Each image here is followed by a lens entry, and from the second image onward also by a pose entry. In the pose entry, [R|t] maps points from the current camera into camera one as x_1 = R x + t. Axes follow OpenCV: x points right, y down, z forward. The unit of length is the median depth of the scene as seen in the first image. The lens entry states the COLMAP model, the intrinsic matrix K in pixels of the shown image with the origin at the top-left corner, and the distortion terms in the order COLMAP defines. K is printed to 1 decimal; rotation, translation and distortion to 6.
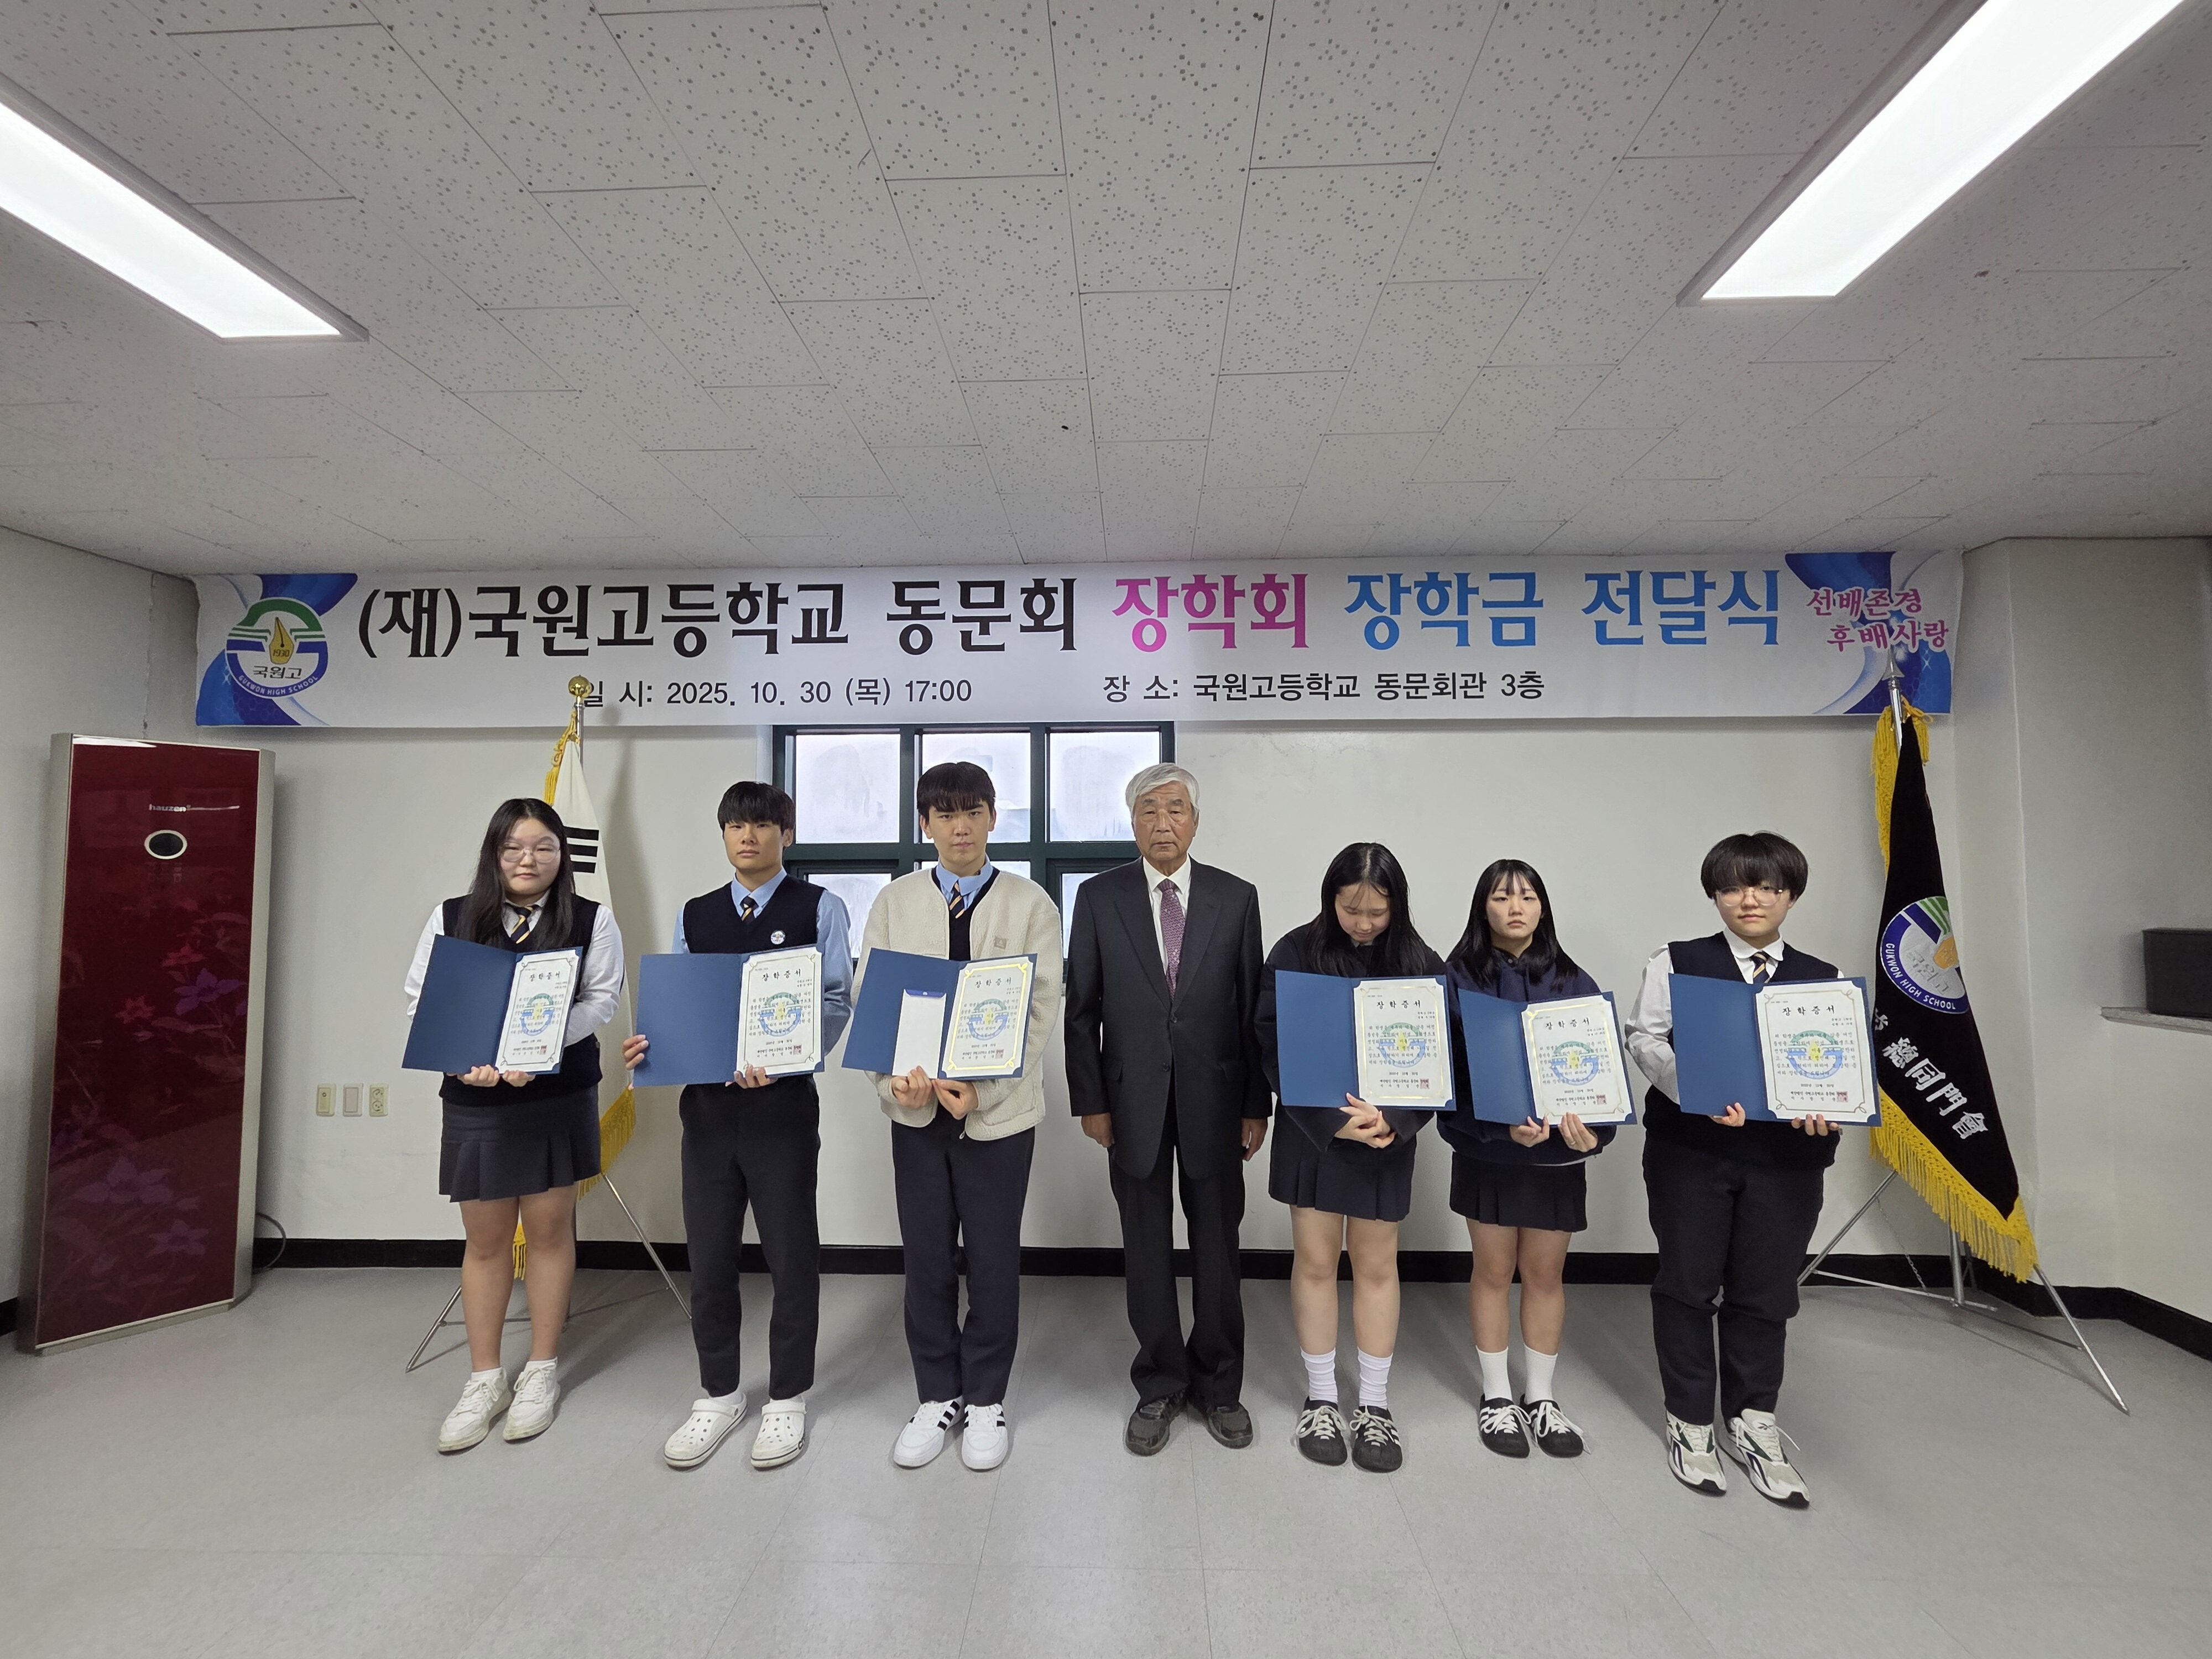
lens RADIAL K [[898.0, 0, 1106.1], [0, 898.0, 836.9], [0, 0, 1]] dist [0.000419, -0.000786]
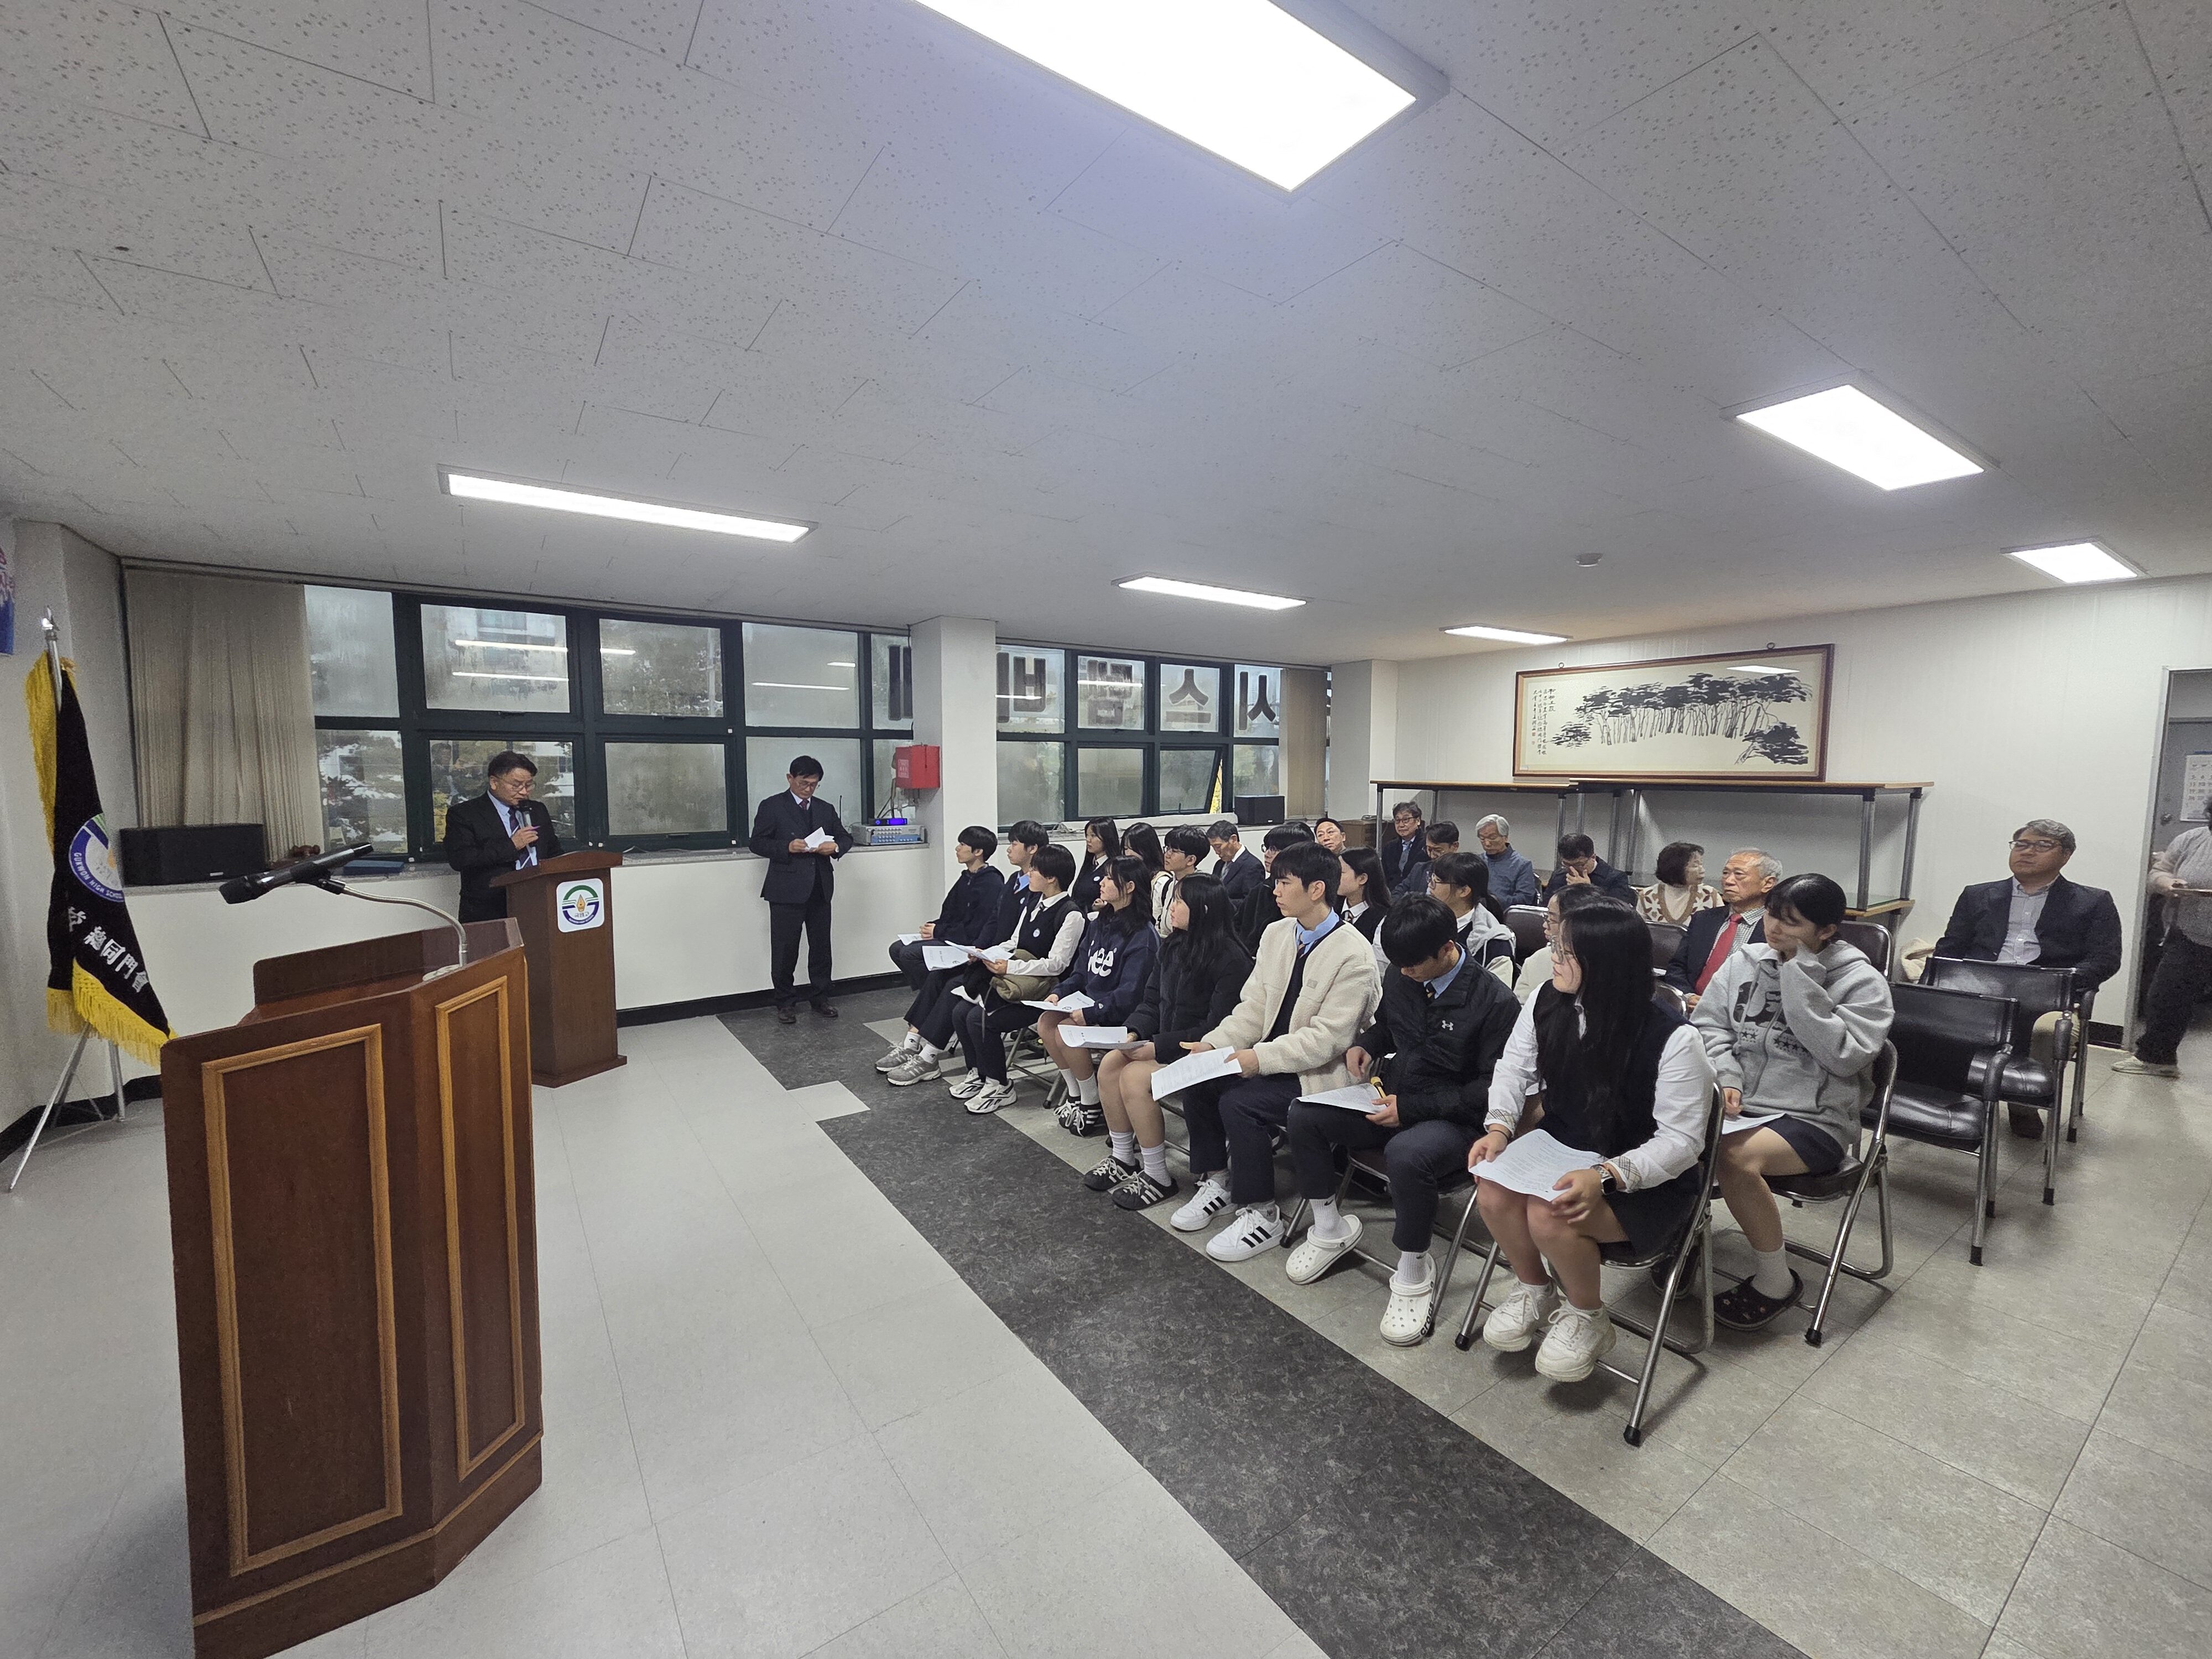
lens RADIAL K [[898.0, 0, 1106.1], [0, 898.0, 836.9], [0, 0, 1]] dist [0.000419, -0.000786]
pose [[-0.593239, -0.053349, 0.803256, -0.808434], [-0.030644, 0.998575, 0.043690, 0.001307], [-0.804443, 0.001304, -0.594029, 0.527646]]
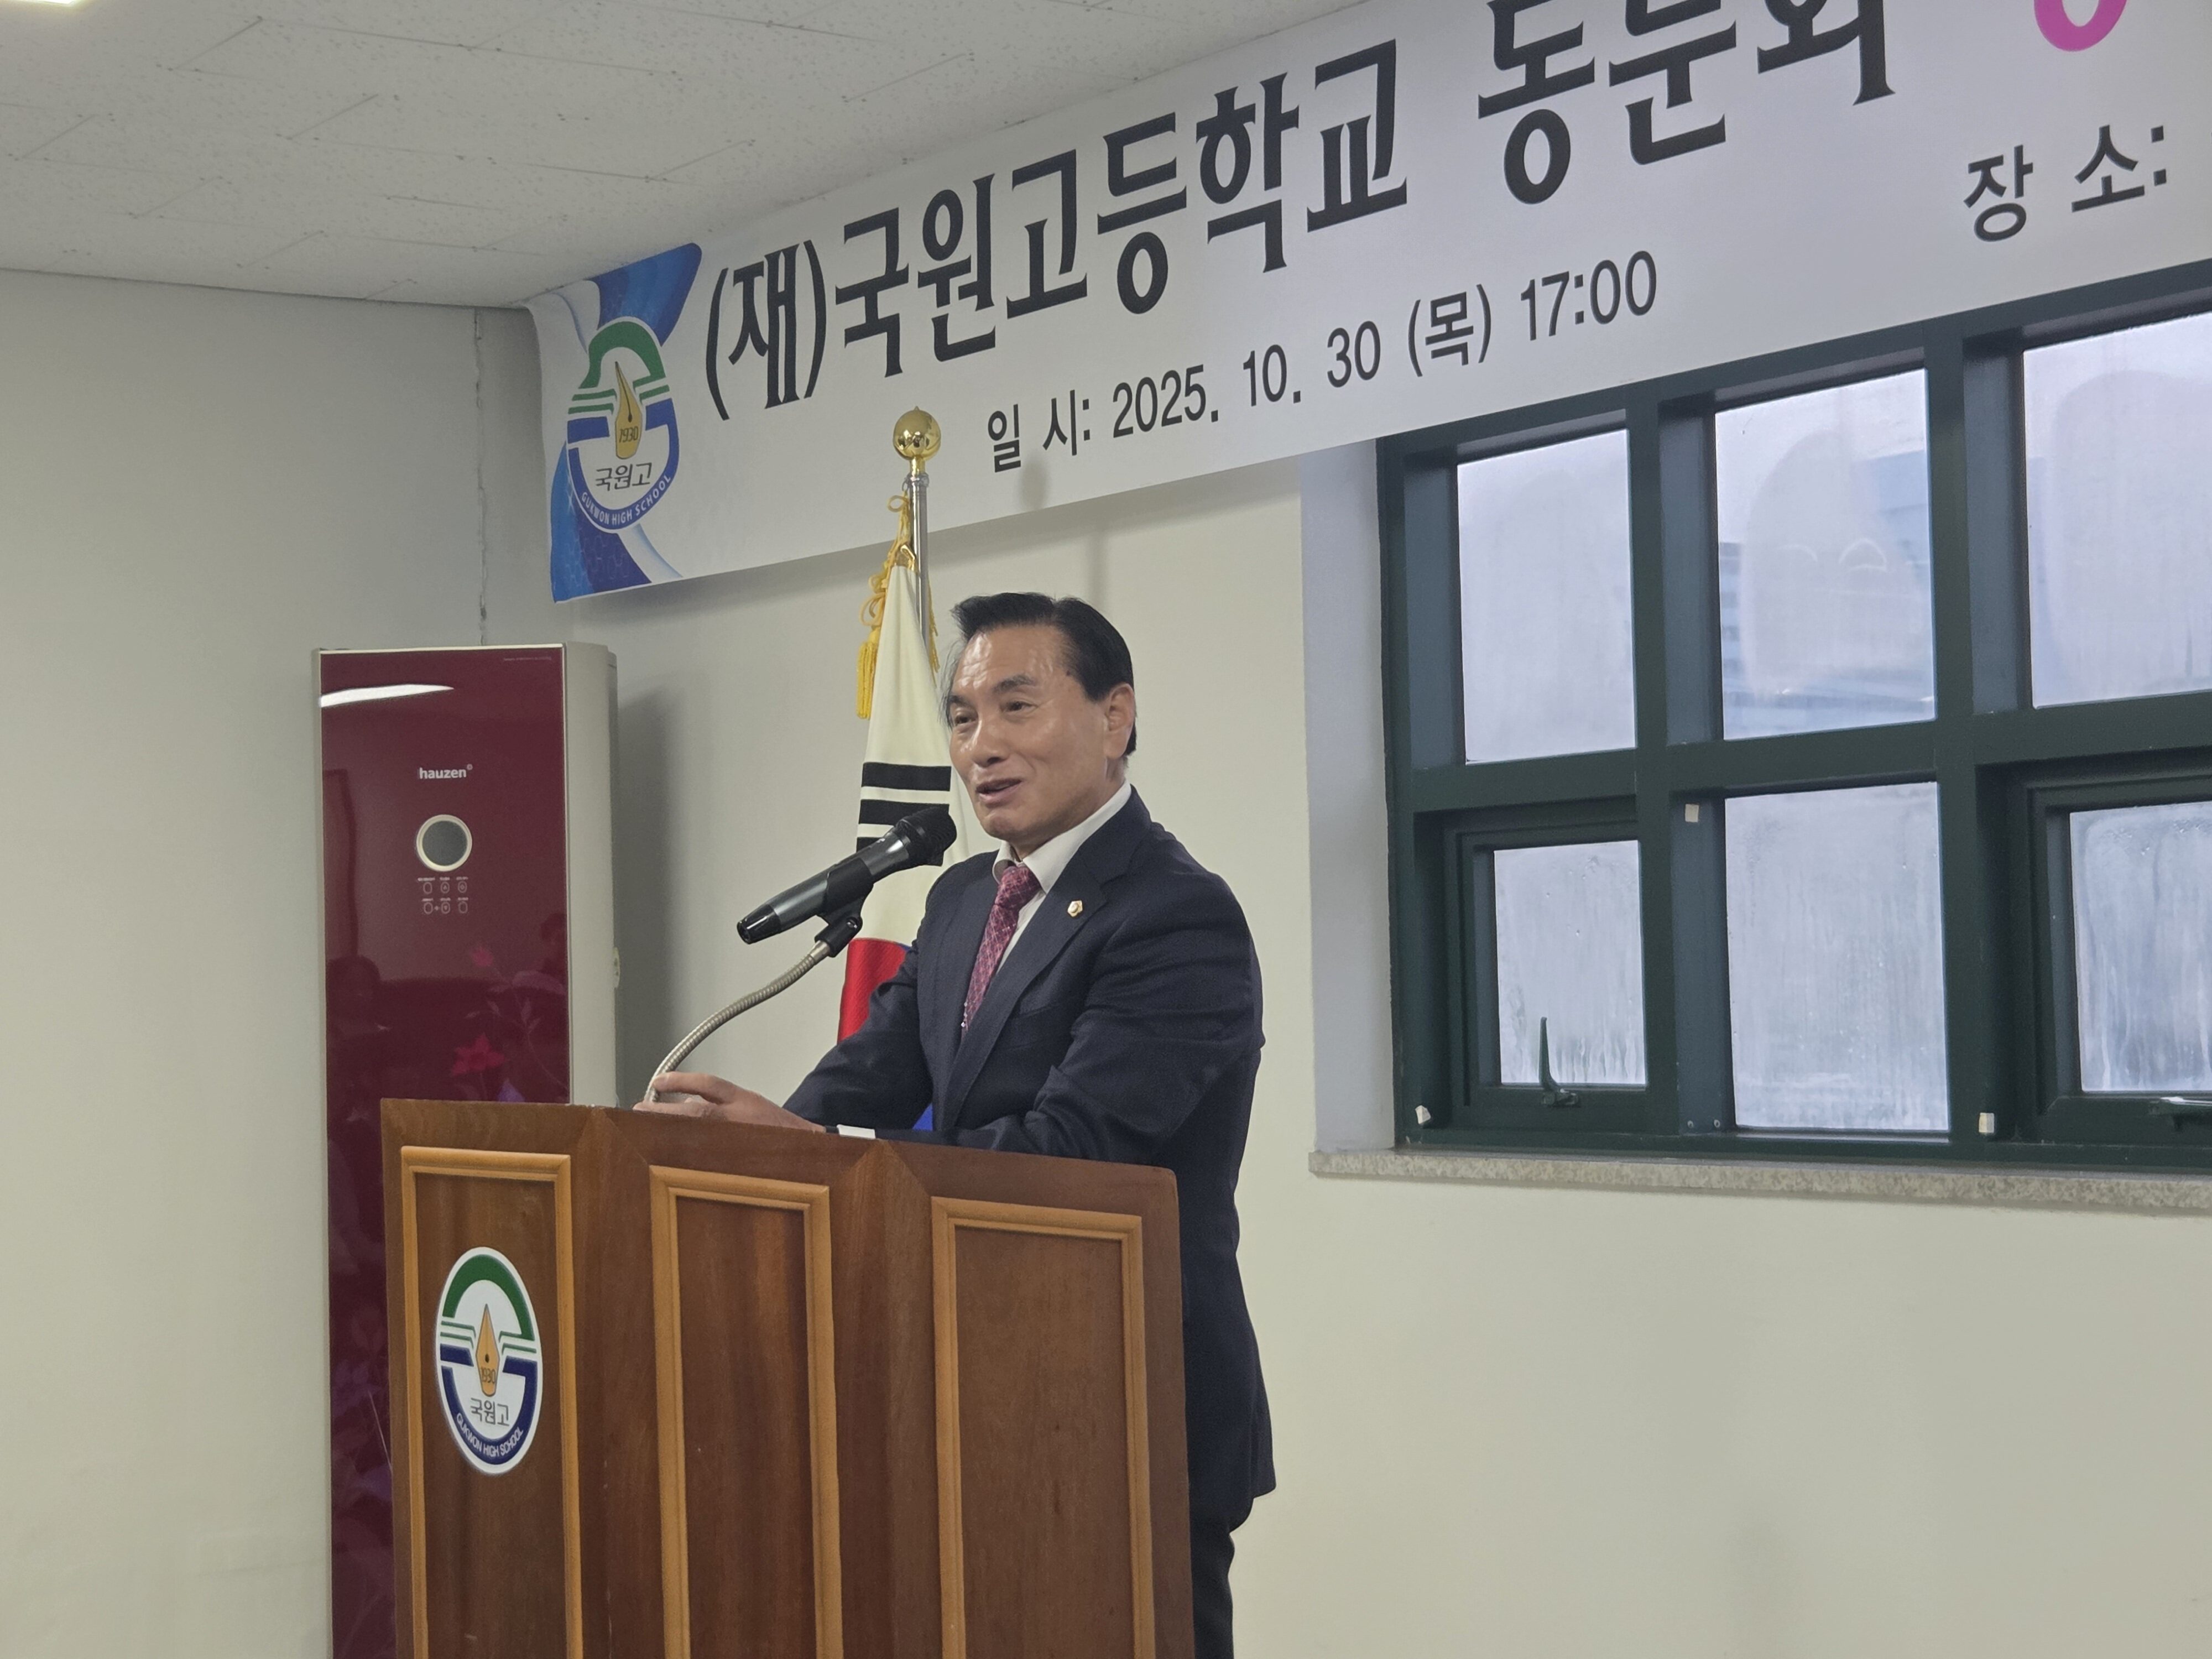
lens RADIAL K [[3651.6, 0, 1106.0], [0, 3651.6, 829.5], [0, 0, 1]] dist [0.264171, -1.375759]
pose [[0.613385, -0.046586, -0.788409, 0.792755], [0.063634, 0.997929, -0.009458, 0.040877], [0.787216, -0.044368, 0.615079, -0.013099]]
